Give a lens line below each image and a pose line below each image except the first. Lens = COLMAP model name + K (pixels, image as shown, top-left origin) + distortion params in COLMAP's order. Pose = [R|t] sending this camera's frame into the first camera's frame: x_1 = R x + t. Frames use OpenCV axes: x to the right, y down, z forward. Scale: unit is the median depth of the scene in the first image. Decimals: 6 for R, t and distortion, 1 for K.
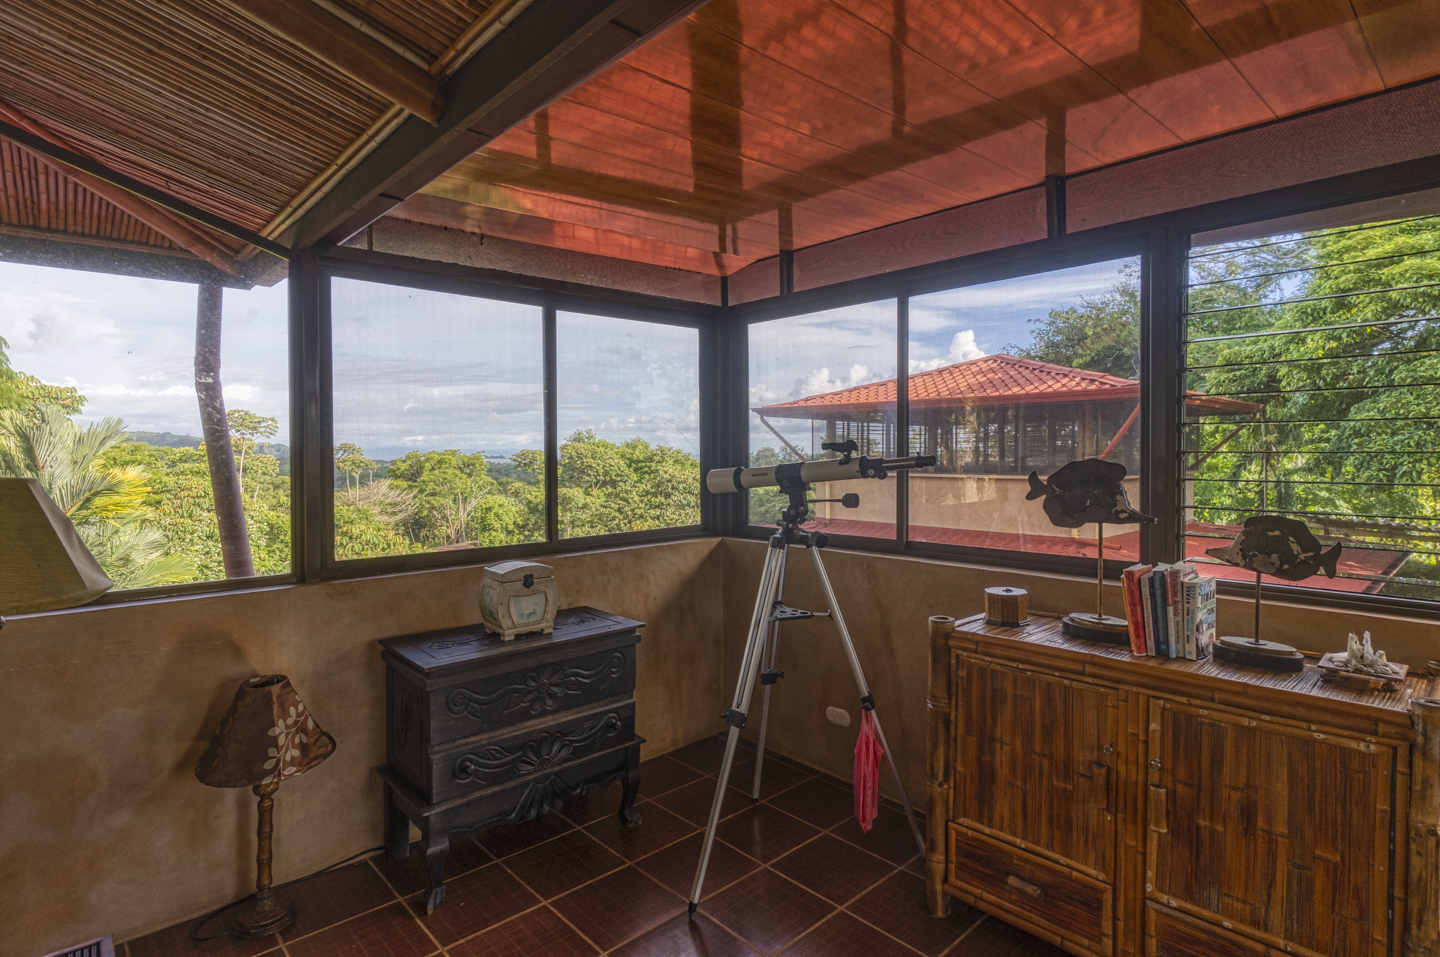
lens RADIAL K [[738.3, 0, 724.7], [0, 738.3, 468.4], [0, 0, 1]] dist [-0.001597, -0.000109]
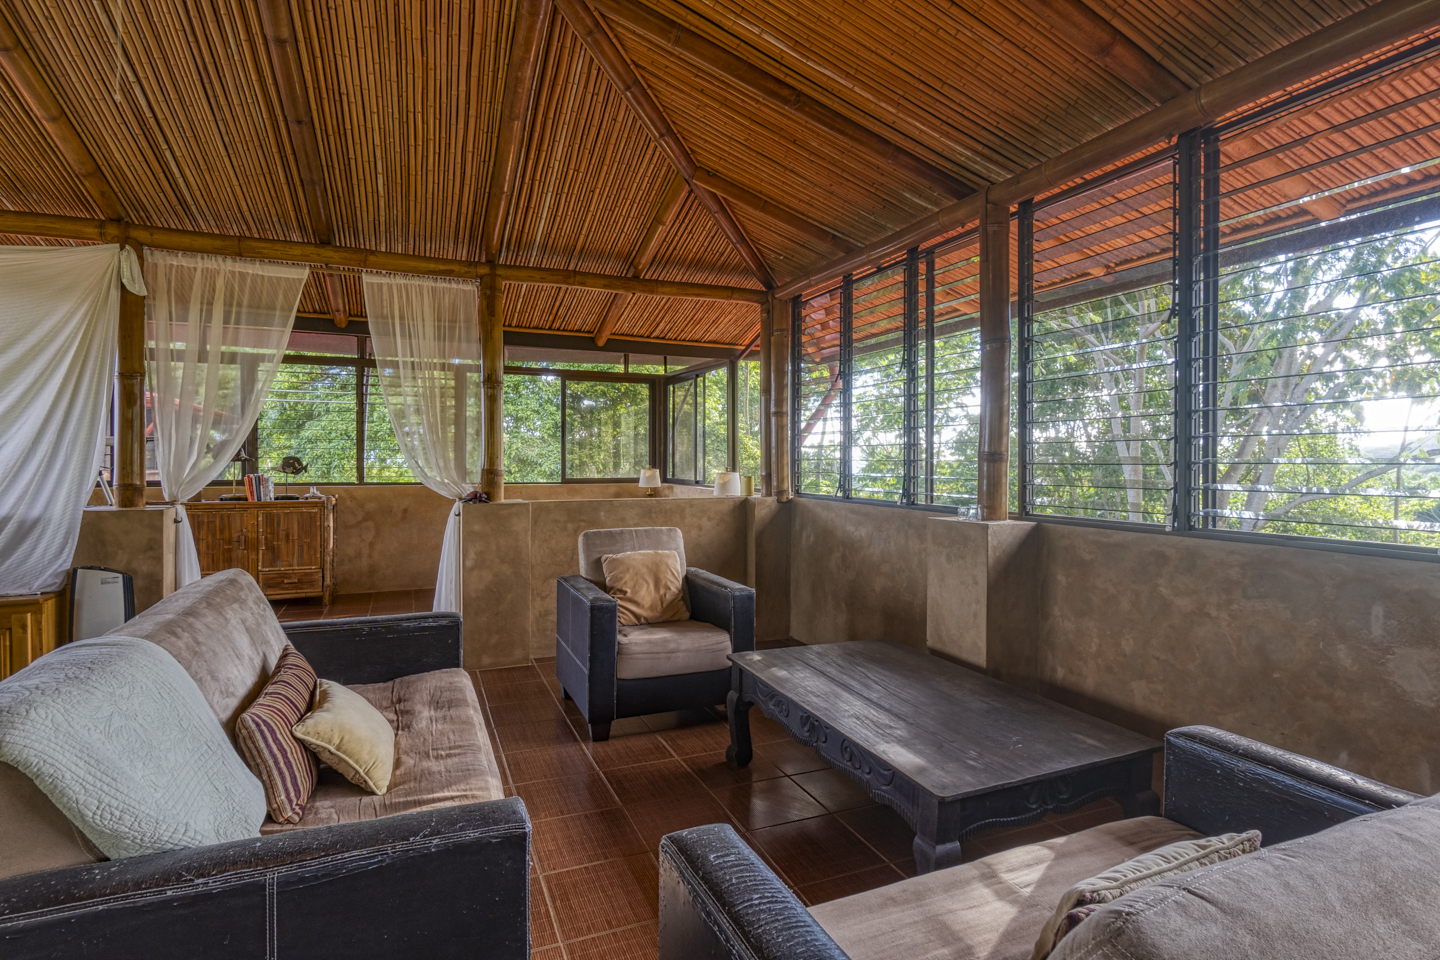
lens RADIAL K [[738.3, 0, 724.7], [0, 738.3, 469.9], [0, 0, 1]] dist [-0.001597, -0.000109]
pose [[0.341657, -0.005585, 0.939808, -1.693142], [0.015200, 0.999884, 0.000416, 0.148238], [-0.939702, 0.014143, 0.341702, -1.953687]]
